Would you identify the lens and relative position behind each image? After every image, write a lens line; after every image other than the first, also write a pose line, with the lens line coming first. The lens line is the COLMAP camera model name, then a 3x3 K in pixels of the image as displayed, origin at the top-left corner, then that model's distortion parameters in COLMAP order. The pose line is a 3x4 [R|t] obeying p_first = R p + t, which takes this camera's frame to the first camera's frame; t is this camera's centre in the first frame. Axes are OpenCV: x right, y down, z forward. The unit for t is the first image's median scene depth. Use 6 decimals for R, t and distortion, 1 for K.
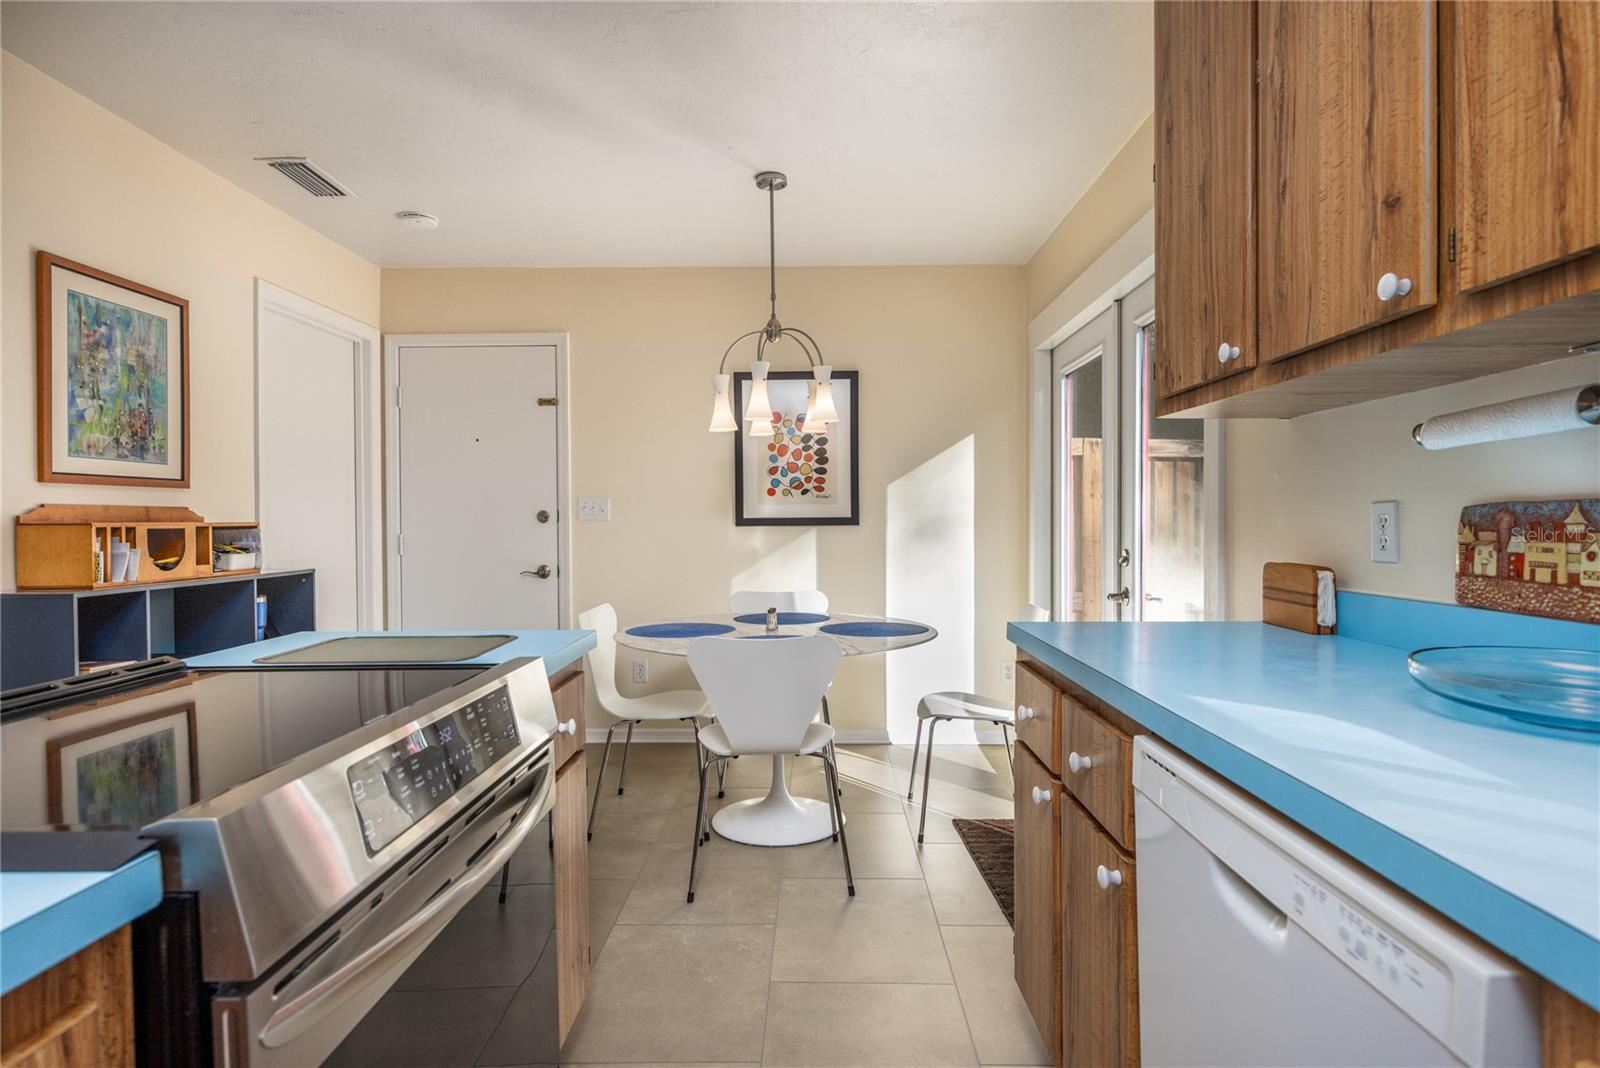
lens RADIAL K [[841.5, 0, 806.7], [0, 841.5, 527.5], [0, 0, 1]] dist [-0.001060, -0.001488]
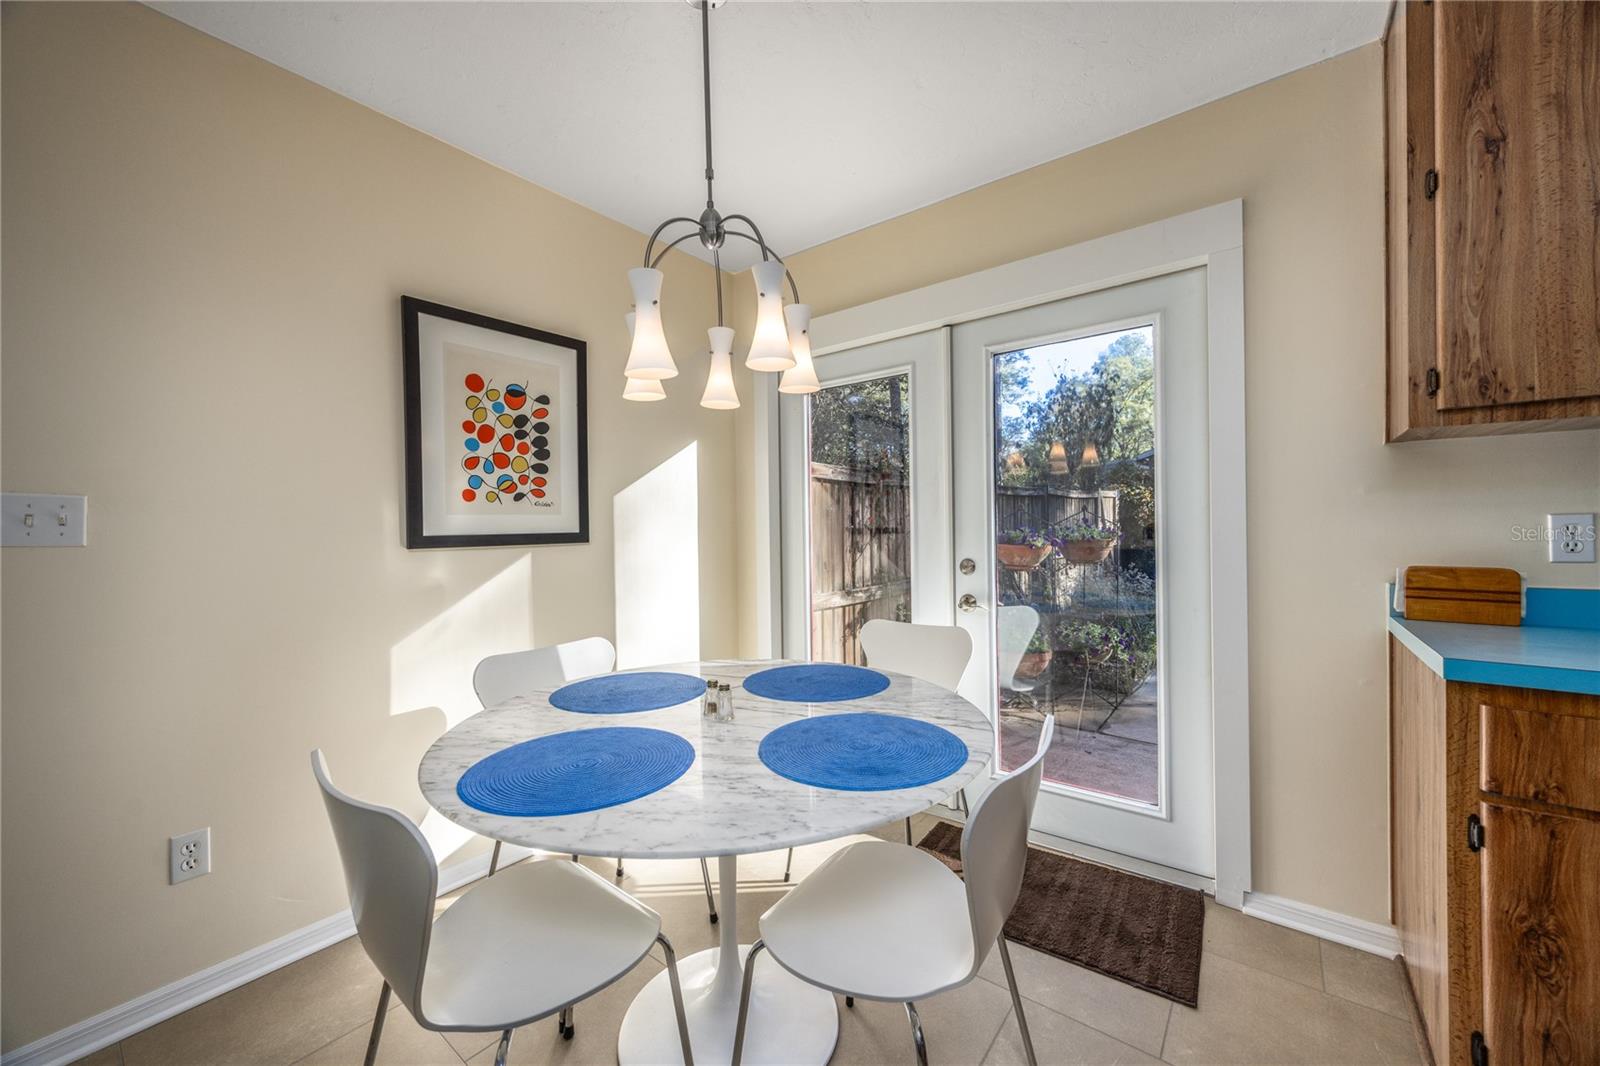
lens RADIAL K [[606.3, 0, 805.0], [0, 606.3, 531.3], [0, 0, 1]] dist [-0.002137, -0.000160]
pose [[0.598592, -0.010156, 0.800990, -0.265532], [0.018093, 0.999836, -0.000844, -0.009038], [-0.800850, 0.014998, 0.598677, 0.512666]]
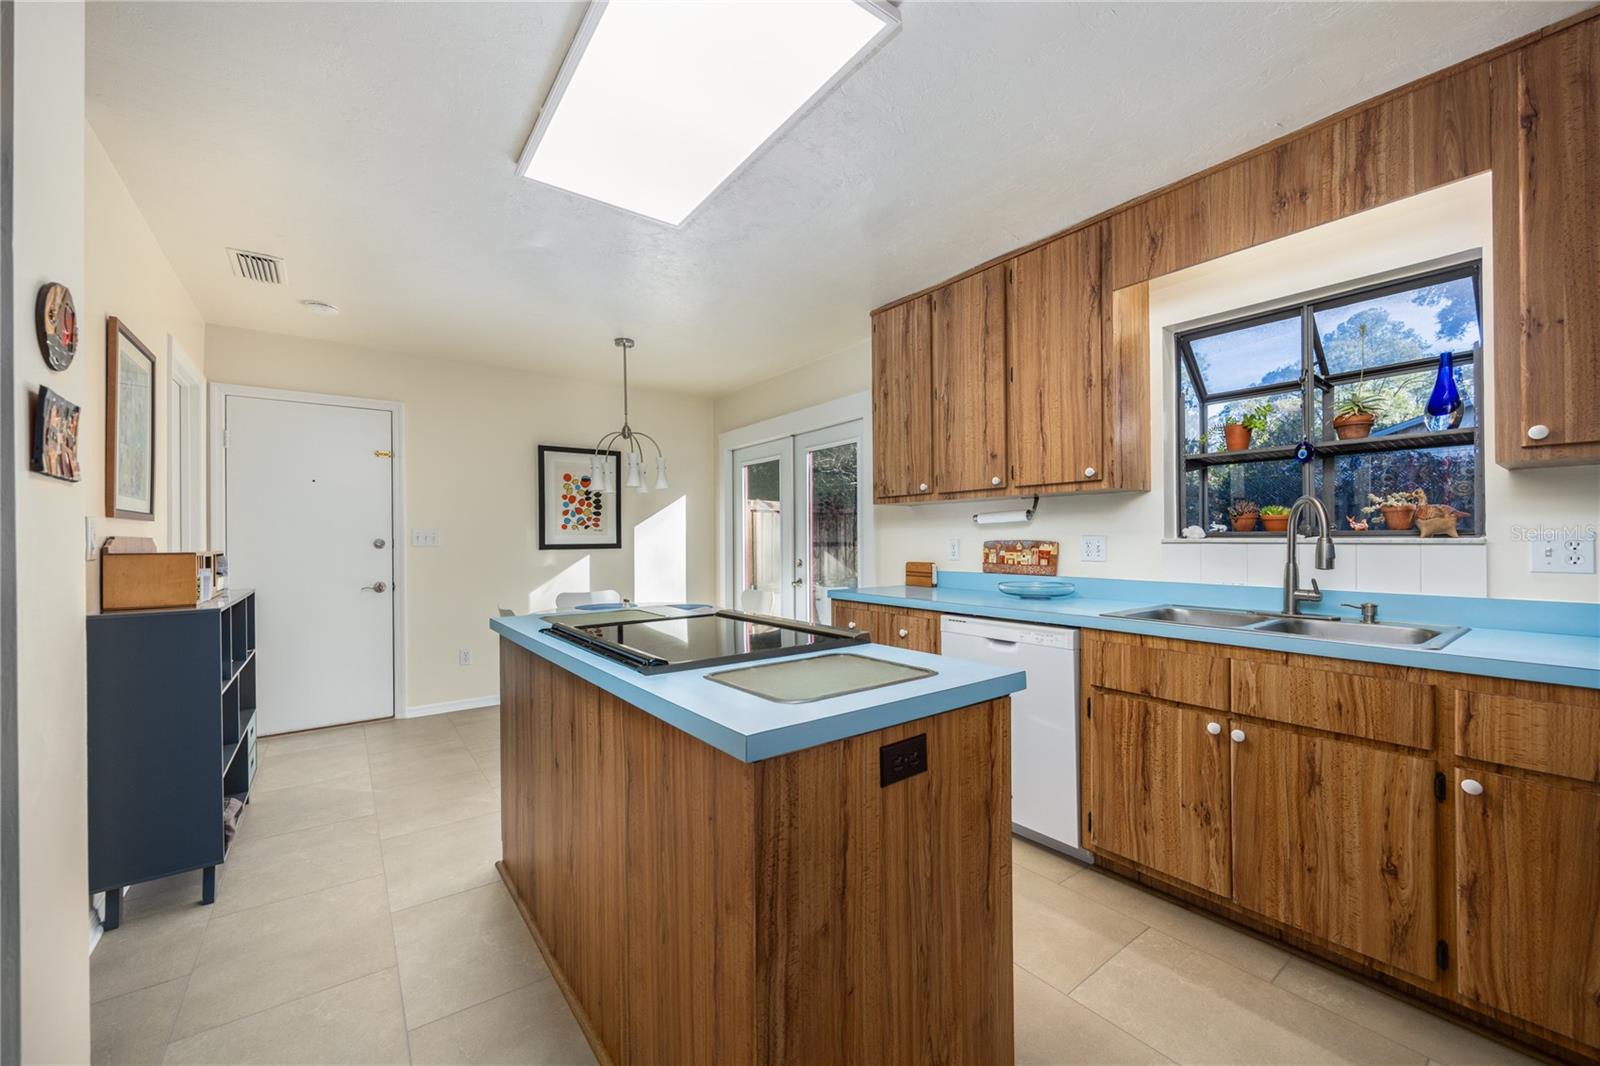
lens RADIAL K [[629.6, 0, 805.2], [0, 629.6, 539.9], [0, 0, 1]] dist [-0.000181, -0.000073]
pose [[0.793619, -0.000304, 0.608415, -0.387053], [0.008230, 0.999914, -0.010236, -0.003935], [-0.608360, 0.013131, 0.793553, -0.152668]]
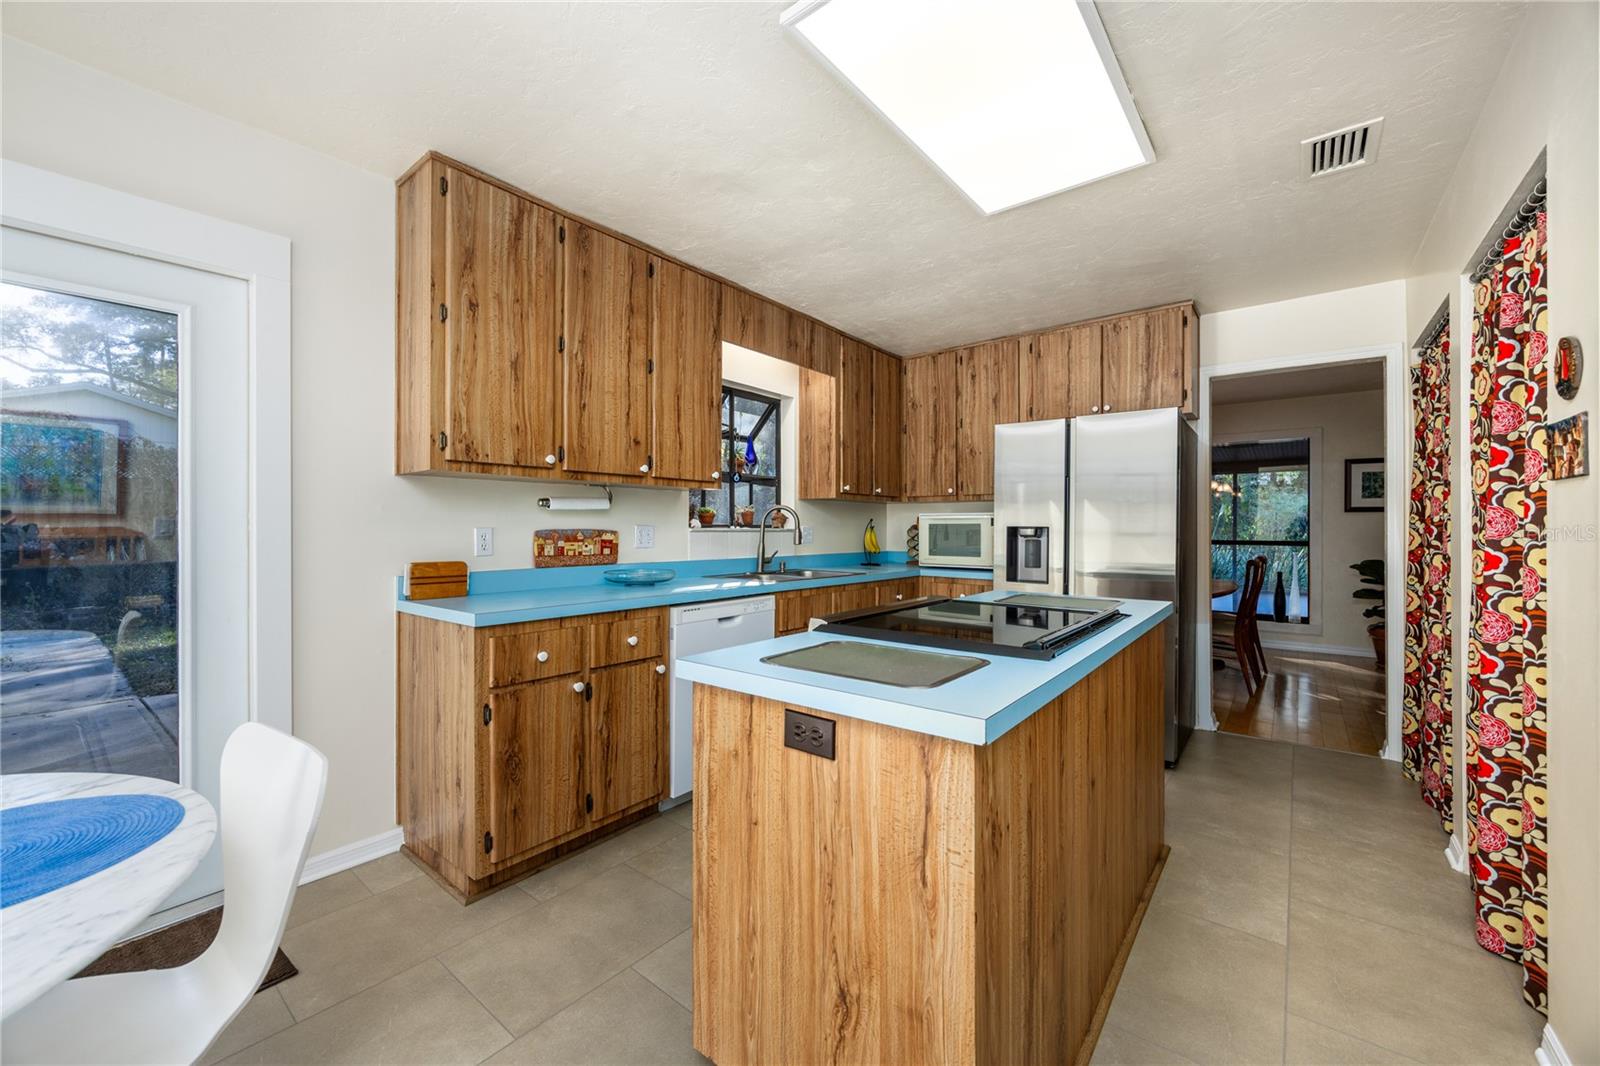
lens RADIAL K [[627.4, 0, 801.8], [0, 627.4, 528.3], [0, 0, 1]] dist [0.000156, -0.000002]
pose [[-0.790397, 0.004923, 0.612575, -0.352075], [0.009778, 0.999942, 0.004580, -0.010702], [-0.612517, 0.009609, -0.790399, 0.661028]]
